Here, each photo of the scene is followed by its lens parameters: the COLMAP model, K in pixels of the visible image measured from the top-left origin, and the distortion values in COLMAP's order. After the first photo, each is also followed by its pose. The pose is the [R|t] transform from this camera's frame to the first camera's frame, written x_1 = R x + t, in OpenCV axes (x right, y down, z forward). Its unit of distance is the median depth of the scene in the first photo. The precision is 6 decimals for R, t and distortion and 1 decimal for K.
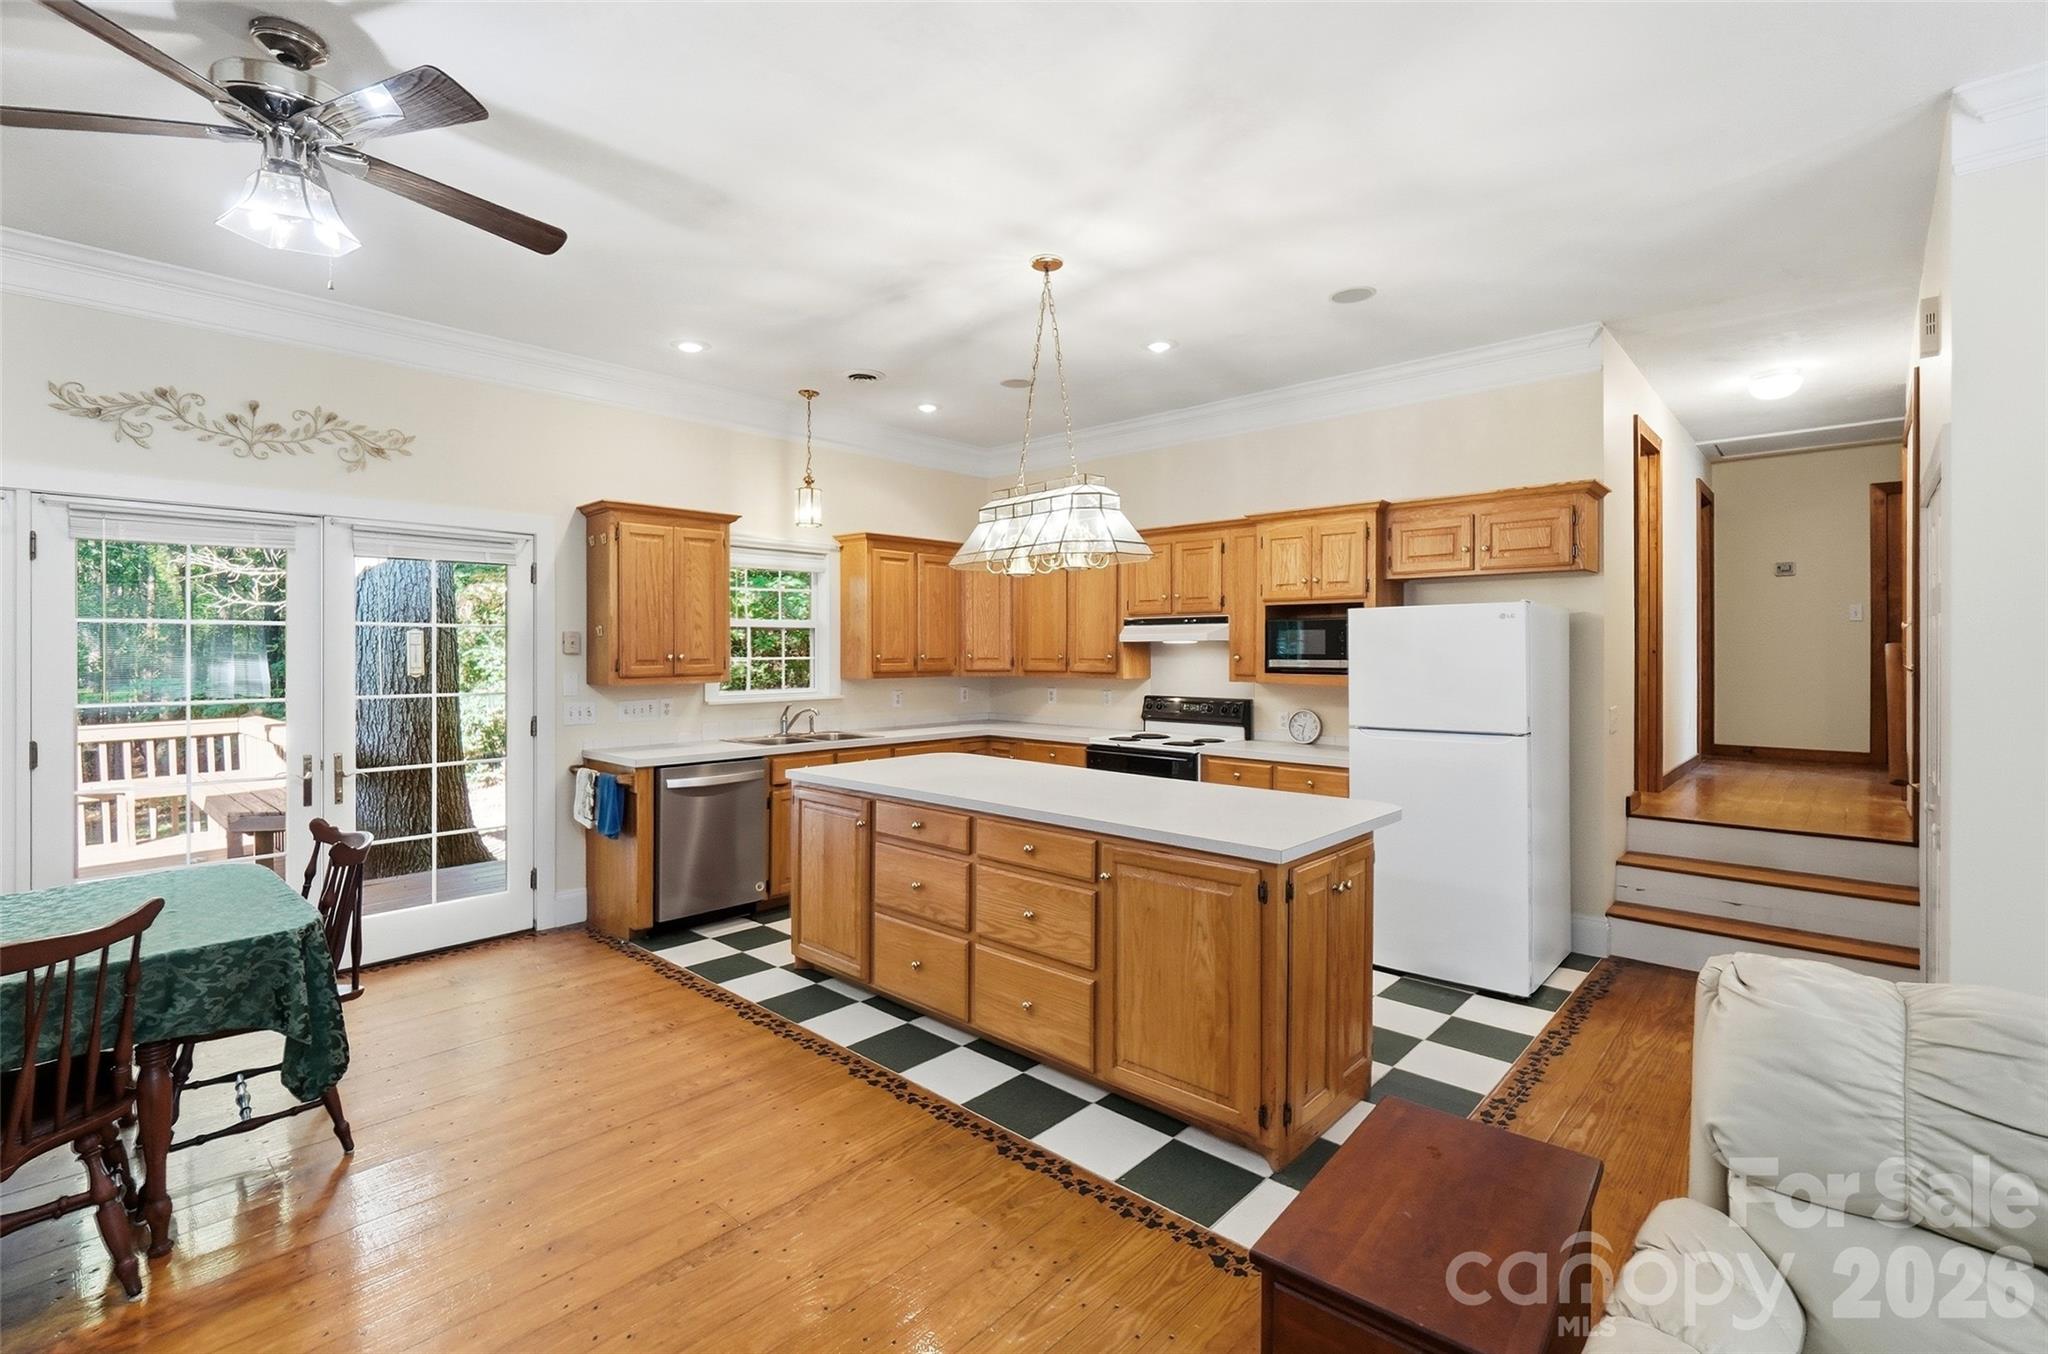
lens RADIAL K [[927.1, 0, 1037.7], [0, 927.1, 653.5], [0, 0, 1]] dist [-0.000700, 0.000251]
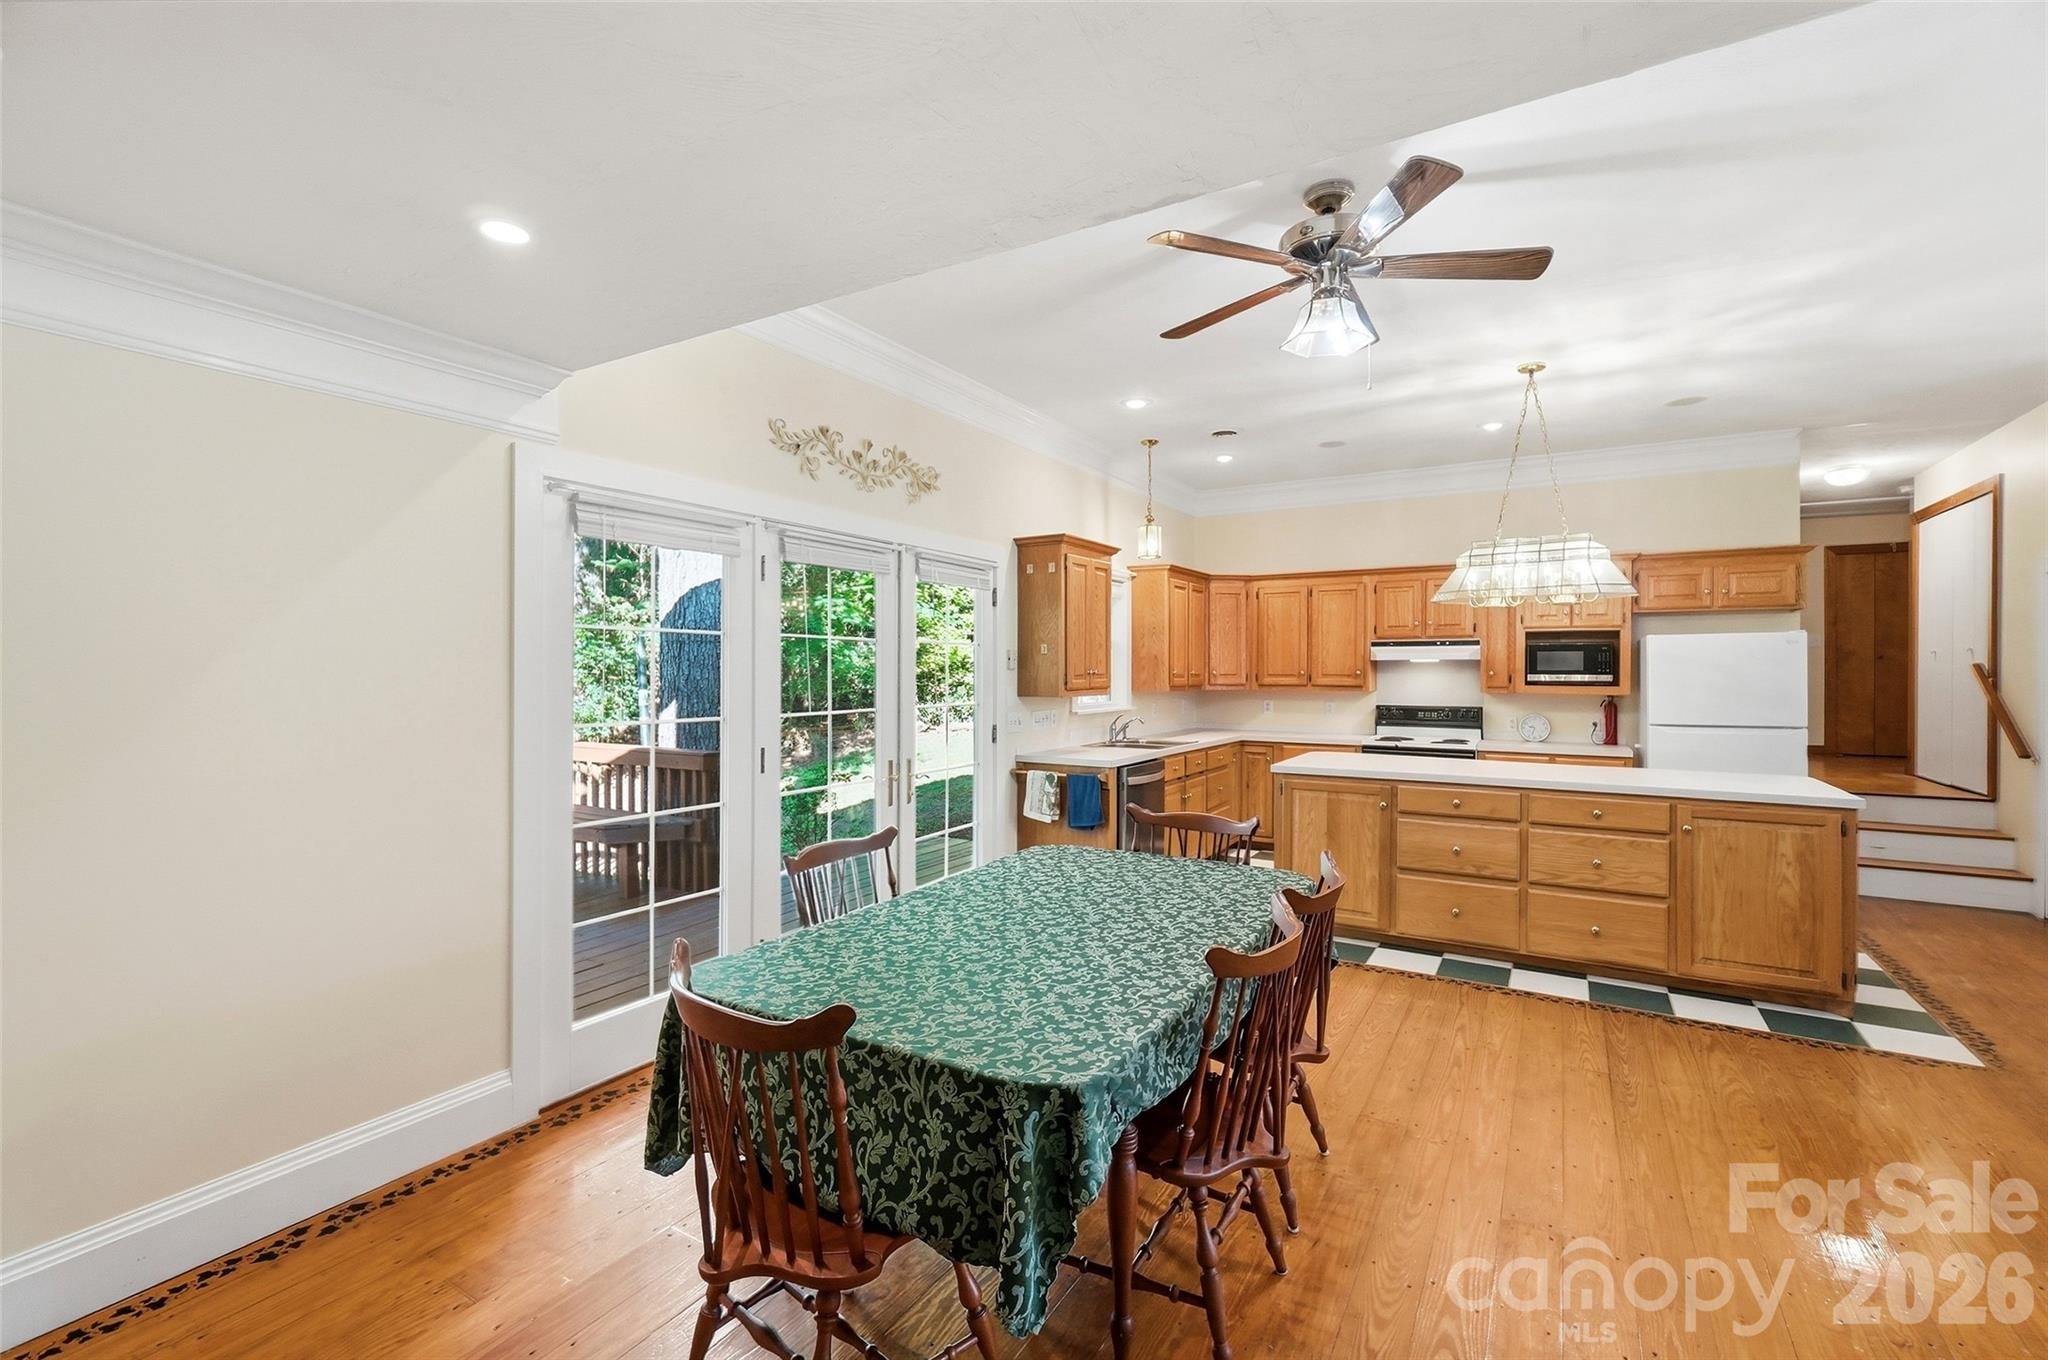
lens RADIAL K [[904.2, 0, 1036.6], [0, 904.2, 678.4], [0, 0, 1]] dist [-0.002422, 0.000651]
pose [[0.978980, -0.001531, 0.203950, -0.751350], [0.000184, 0.999978, 0.006619, 0.004379], [-0.203956, -0.006442, 0.978959, -0.081964]]
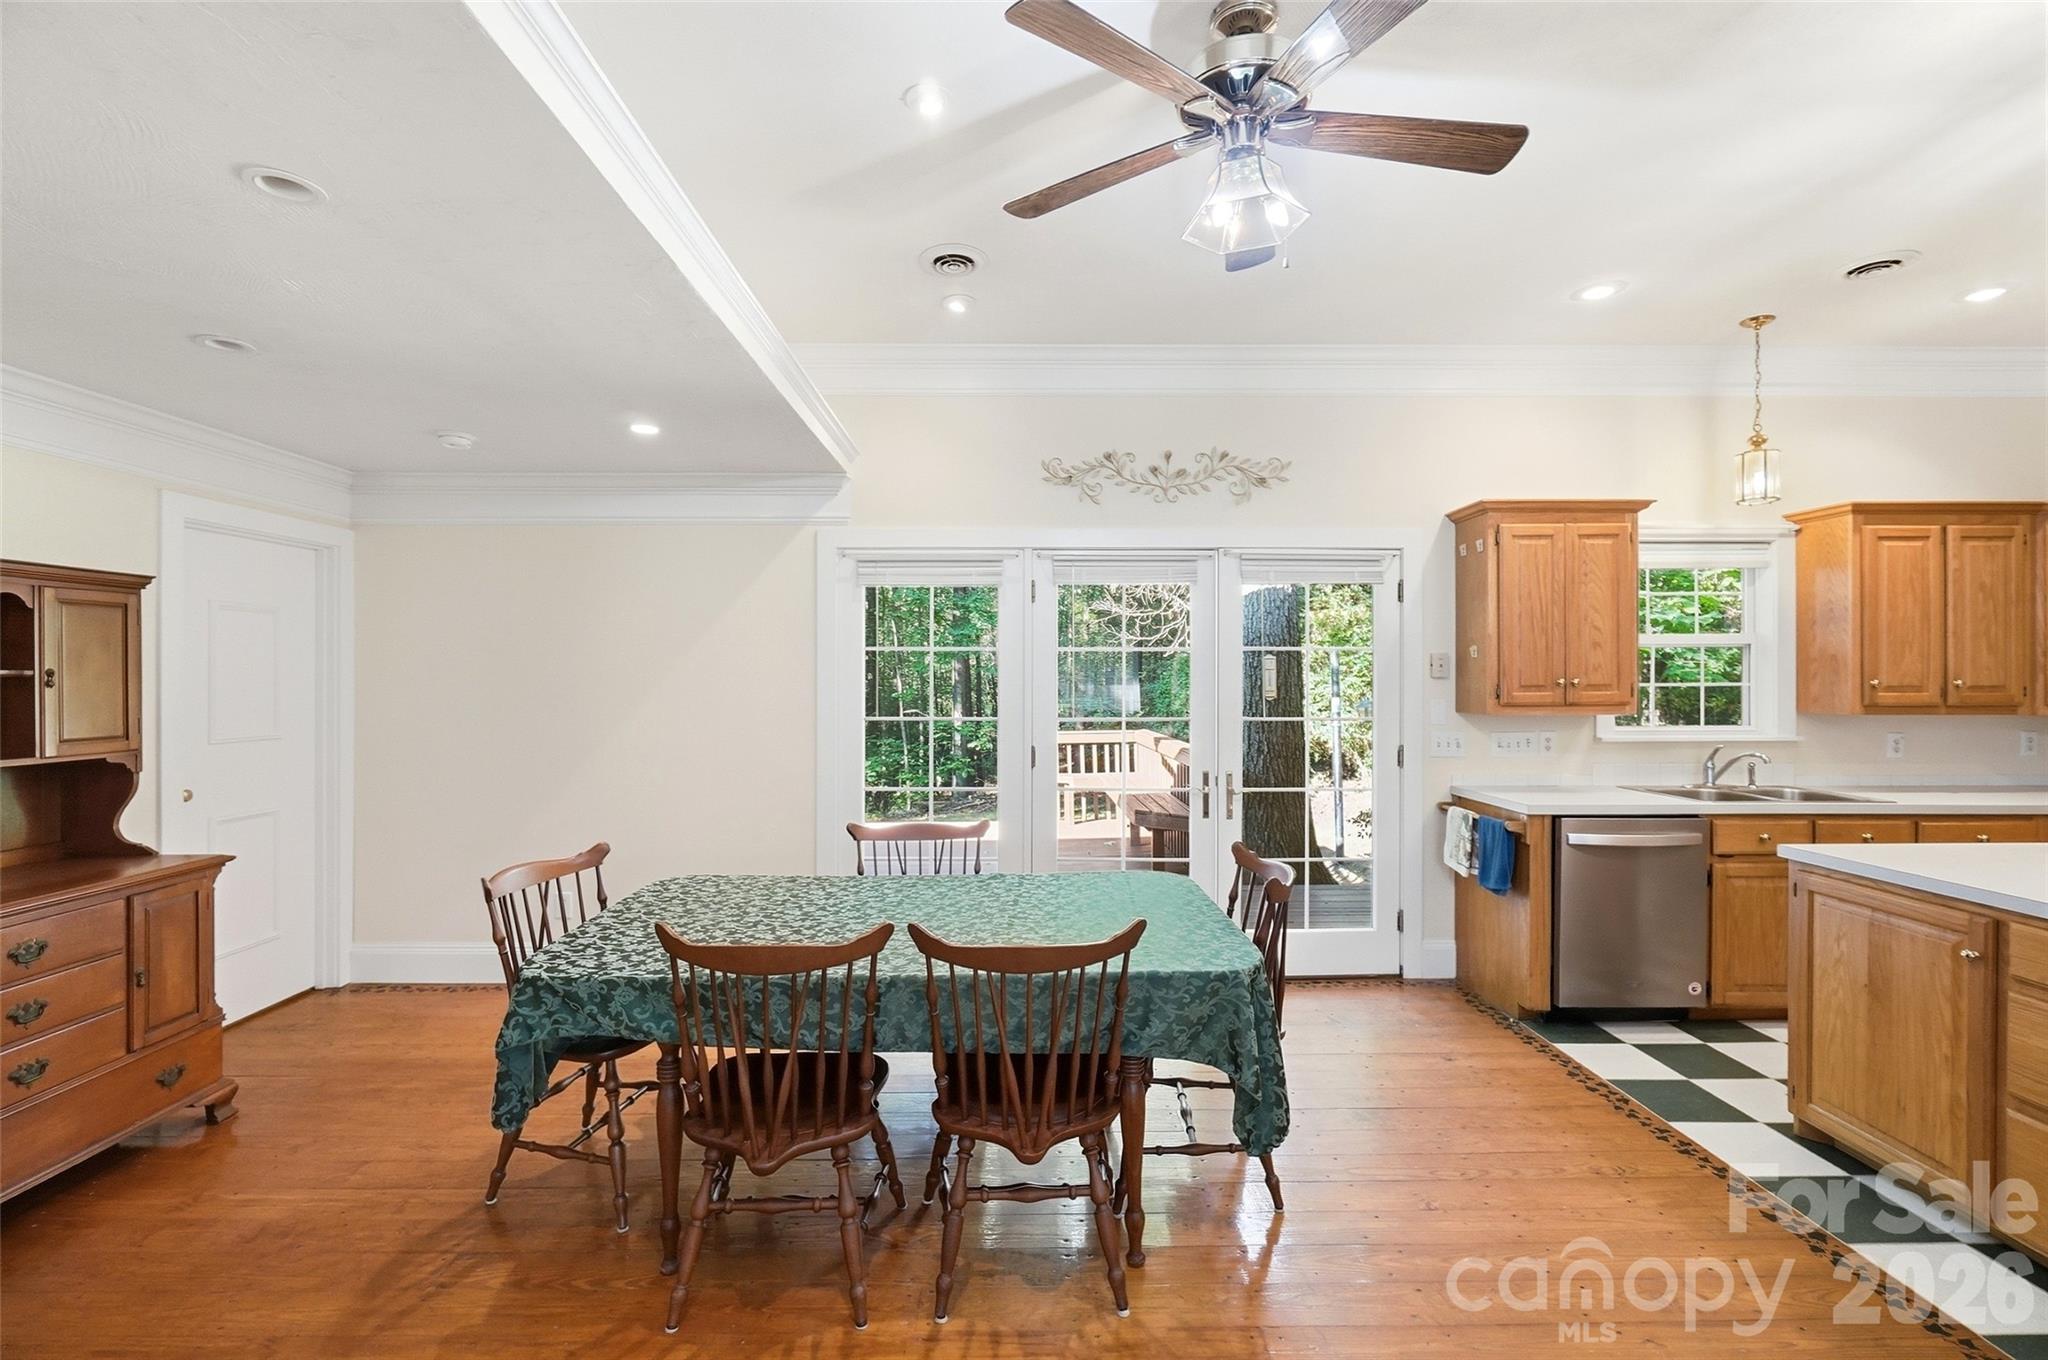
lens RADIAL K [[895.7, 0, 1011.4], [0, 895.7, 680.4], [0, 0, 1]] dist [-0.001529, -0.000302]
pose [[0.677249, 0.001018, -0.735753, -0.155607], [-0.001809, 0.999998, -0.000282, 0.004002], [0.735751, 0.001522, 0.677250, 0.113408]]
